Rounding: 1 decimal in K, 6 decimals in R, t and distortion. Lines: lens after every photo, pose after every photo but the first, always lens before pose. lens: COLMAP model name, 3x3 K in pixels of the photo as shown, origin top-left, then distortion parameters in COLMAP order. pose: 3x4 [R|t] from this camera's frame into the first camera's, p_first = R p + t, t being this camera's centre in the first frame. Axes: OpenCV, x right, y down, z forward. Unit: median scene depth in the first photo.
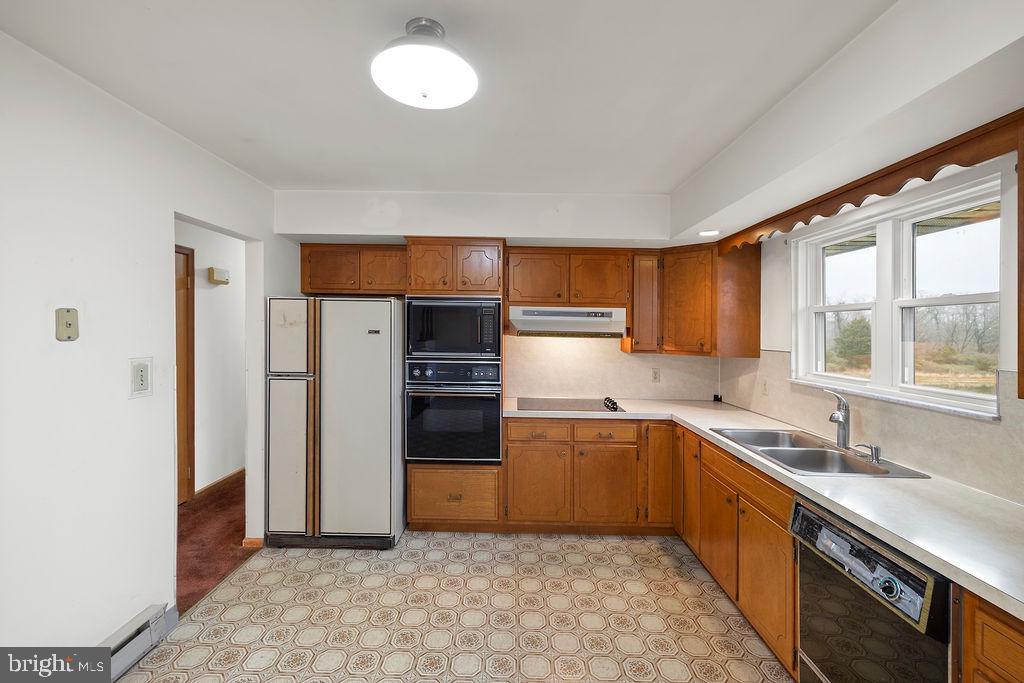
lens RADIAL K [[436.6, 0, 506.9], [0, 436.6, 322.2], [0, 0, 1]] dist [-0.001823, 0.000038]
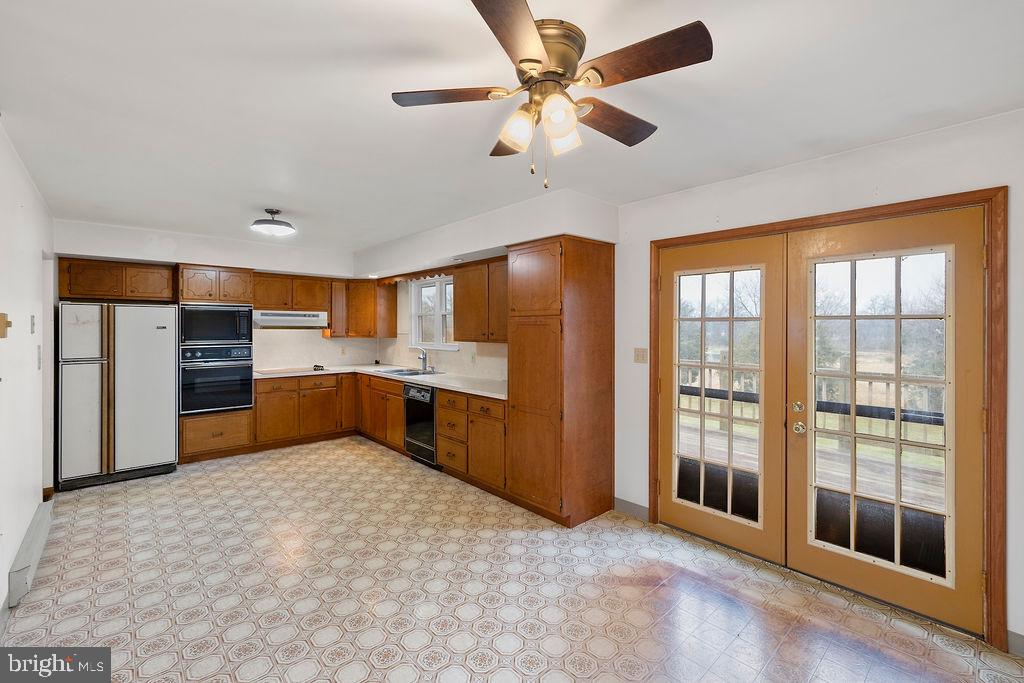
lens RADIAL K [[436.6, 0, 506.9], [0, 436.6, 322.2], [0, 0, 1]] dist [-0.001823, 0.000038]
pose [[0.736032, -0.007145, 0.676909, -0.411315], [-0.000683, 0.999936, 0.011297, -0.013130], [-0.676946, -0.008778, 0.735980, -0.828619]]
